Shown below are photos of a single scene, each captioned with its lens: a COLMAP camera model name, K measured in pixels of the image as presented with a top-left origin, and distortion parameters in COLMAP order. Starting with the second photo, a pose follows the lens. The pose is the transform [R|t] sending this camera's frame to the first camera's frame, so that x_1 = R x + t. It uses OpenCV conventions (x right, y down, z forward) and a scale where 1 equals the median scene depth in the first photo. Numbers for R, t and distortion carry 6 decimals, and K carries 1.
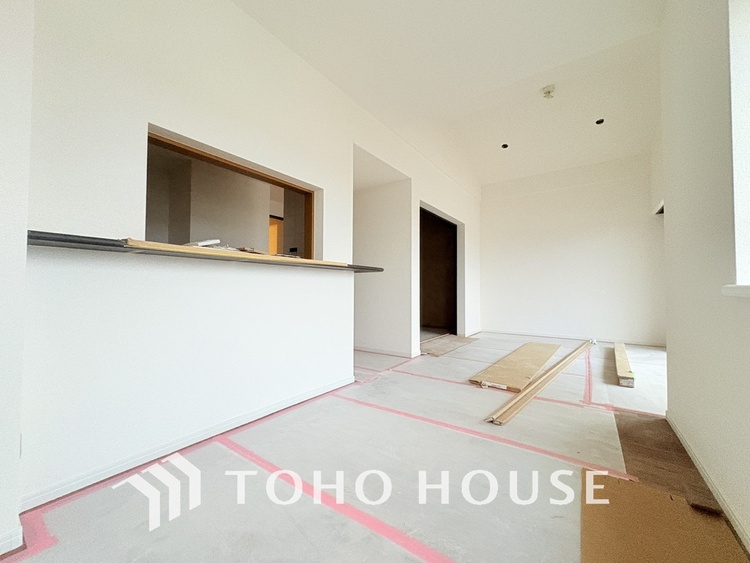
lens RADIAL K [[299.4, 0, 377.2], [0, 299.4, 287.5], [0, 0, 1]] dist [-0.000732, -0.000054]
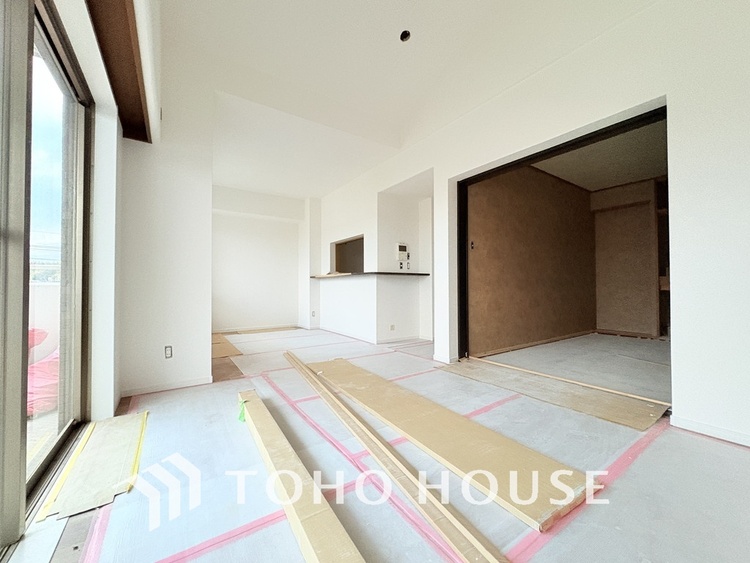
lens RADIAL K [[299.4, 0, 377.3], [0, 299.4, 281.9], [0, 0, 1]] dist [-0.000732, -0.000054]
pose [[-0.344161, -0.014249, -0.938803, 1.556164], [0.008986, 0.999789, -0.018469, 0.013501], [0.938868, -0.014793, -0.343960, 1.700520]]
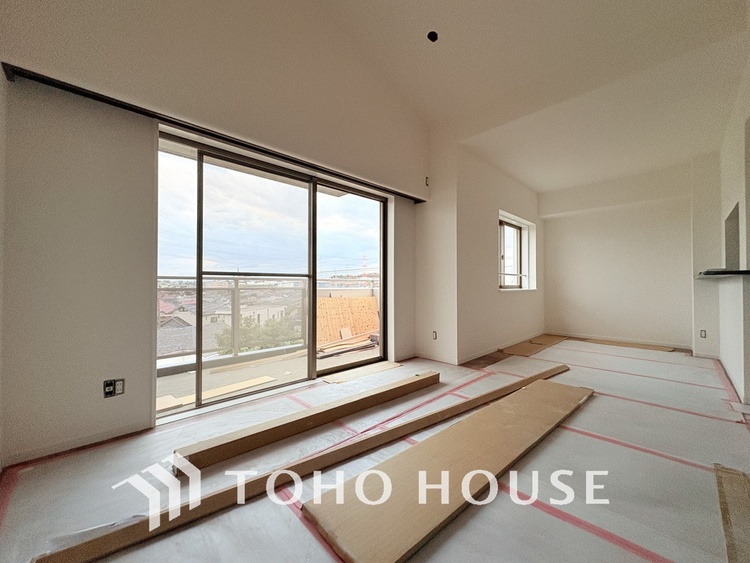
lens RADIAL K [[299.4, 0, 376.3], [0, 299.4, 282.1], [0, 0, 1]] dist [-0.000732, -0.000054]
pose [[-0.982923, -0.000661, 0.184014, 0.876299], [-0.004026, 0.999831, -0.017912, -0.016293], [-0.183971, -0.018347, -0.982760, 2.231892]]
